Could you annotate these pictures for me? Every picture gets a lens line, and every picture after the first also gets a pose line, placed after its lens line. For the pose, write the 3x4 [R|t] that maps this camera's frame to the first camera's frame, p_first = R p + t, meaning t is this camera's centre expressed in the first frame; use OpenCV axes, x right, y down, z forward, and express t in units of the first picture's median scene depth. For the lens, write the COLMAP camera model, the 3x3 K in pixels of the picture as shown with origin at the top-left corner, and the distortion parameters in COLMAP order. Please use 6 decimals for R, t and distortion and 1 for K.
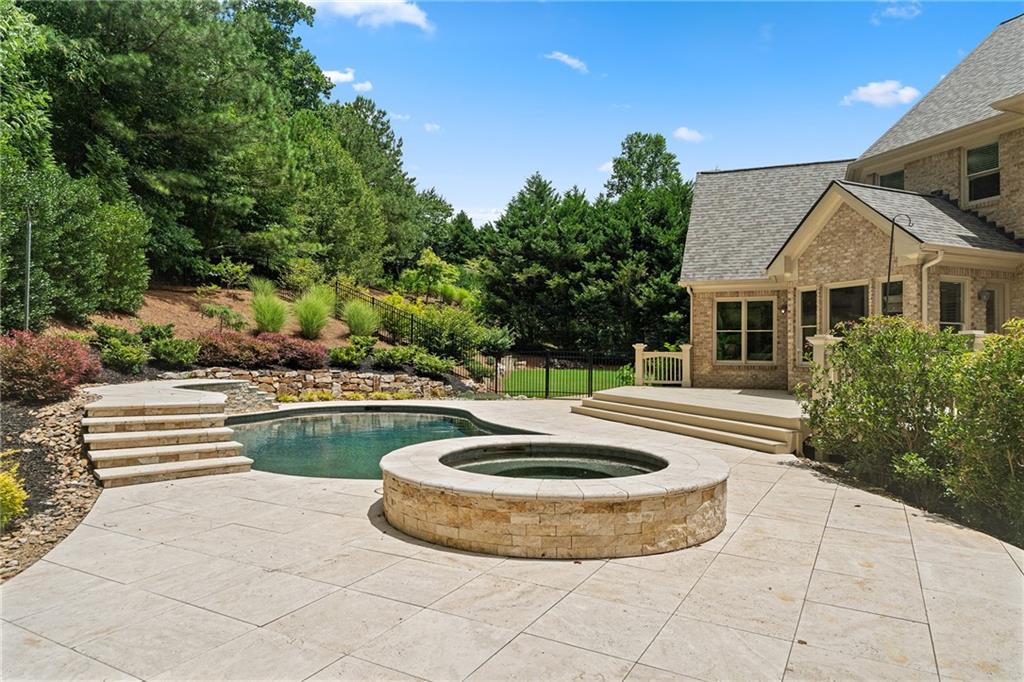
lens RADIAL K [[643.4, 0, 512.0], [0, 643.4, 341.0], [0, 0, 1]] dist [0.000804, -0.000642]
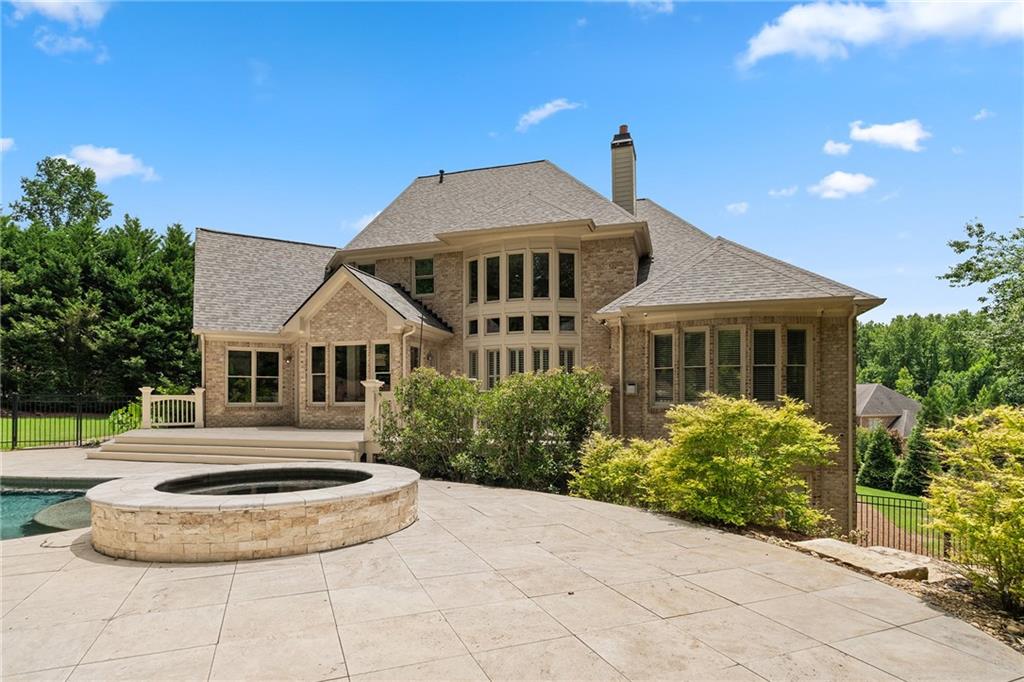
lens RADIAL K [[557.6, 0, 512.3], [0, 557.6, 396.3], [0, 0, 1]] dist [0.005045, 0.000160]
pose [[0.614720, -0.002472, 0.788741, -0.144175], [-0.007545, 0.999931, 0.009015, 0.006907], [-0.788709, -0.011493, 0.614659, 0.015630]]
